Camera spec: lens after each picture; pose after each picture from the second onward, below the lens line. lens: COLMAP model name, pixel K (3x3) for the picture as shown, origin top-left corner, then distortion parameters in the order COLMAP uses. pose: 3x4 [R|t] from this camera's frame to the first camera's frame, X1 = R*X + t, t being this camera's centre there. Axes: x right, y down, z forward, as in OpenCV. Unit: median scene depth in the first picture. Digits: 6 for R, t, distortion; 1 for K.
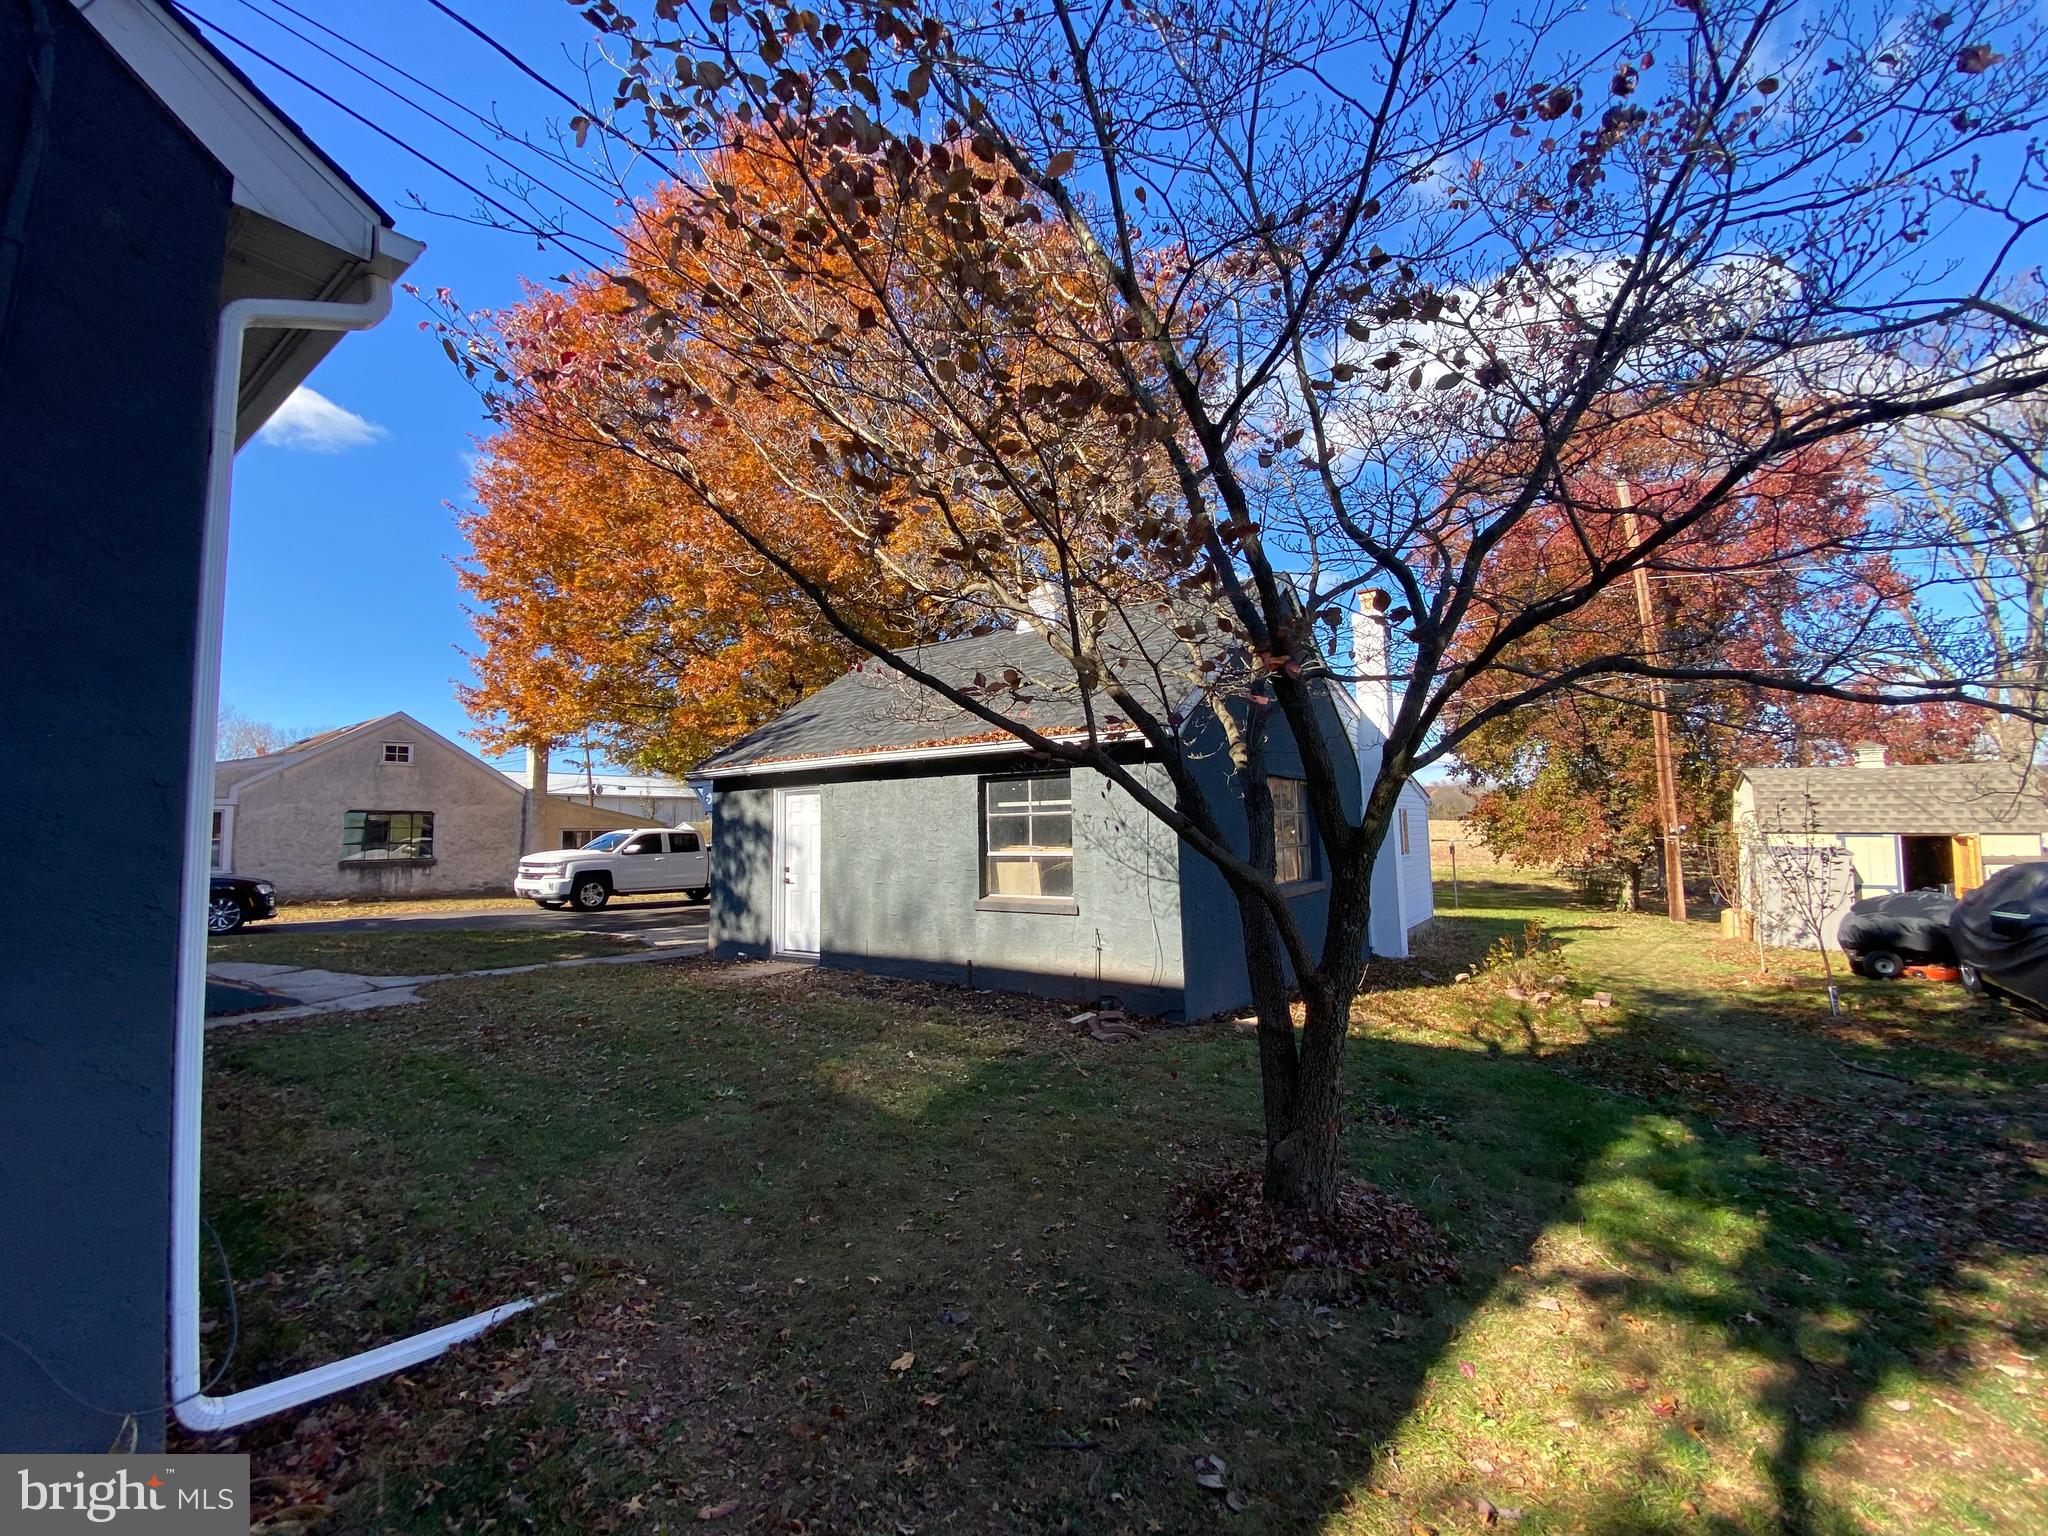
lens RADIAL K [[828.7, 0, 1026.1], [0, 828.7, 770.6], [0, 0, 1]] dist [-0.000480, -0.000051]
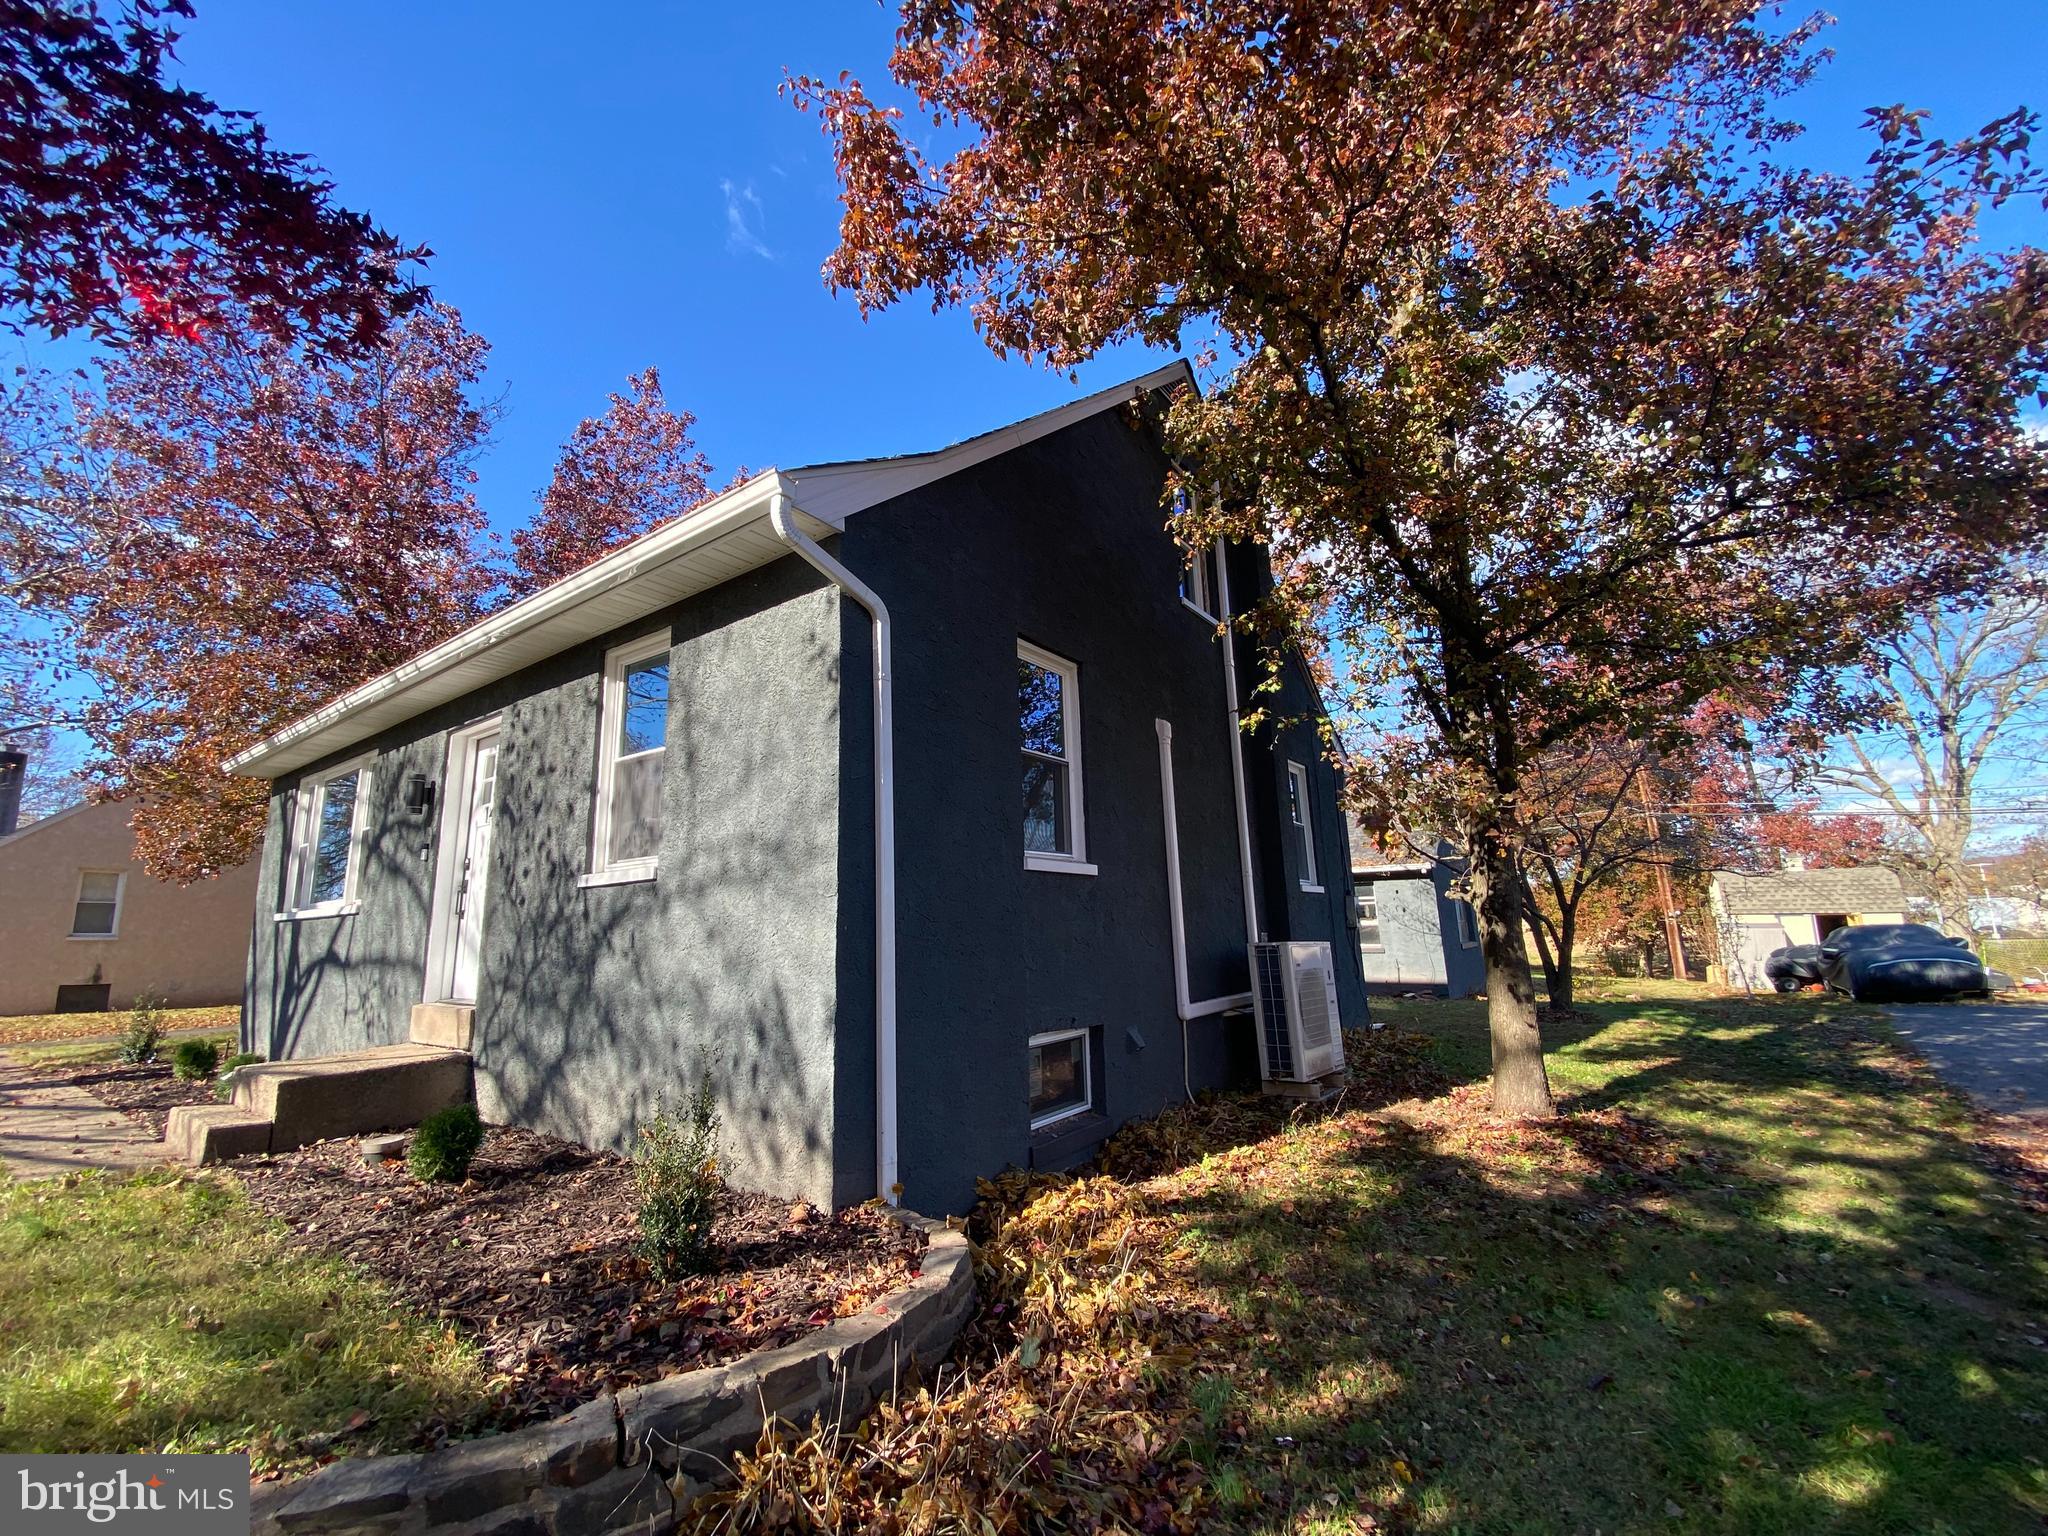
lens RADIAL K [[828.7, 0, 1015.6], [0, 828.7, 766.3], [0, 0, 1]] dist [-0.000480, -0.000051]
pose [[0.999954, -0.008605, -0.004354, -0.483761], [0.008028, 0.992925, -0.118471, -0.030470], [0.005343, 0.118430, 0.992948, -0.645929]]
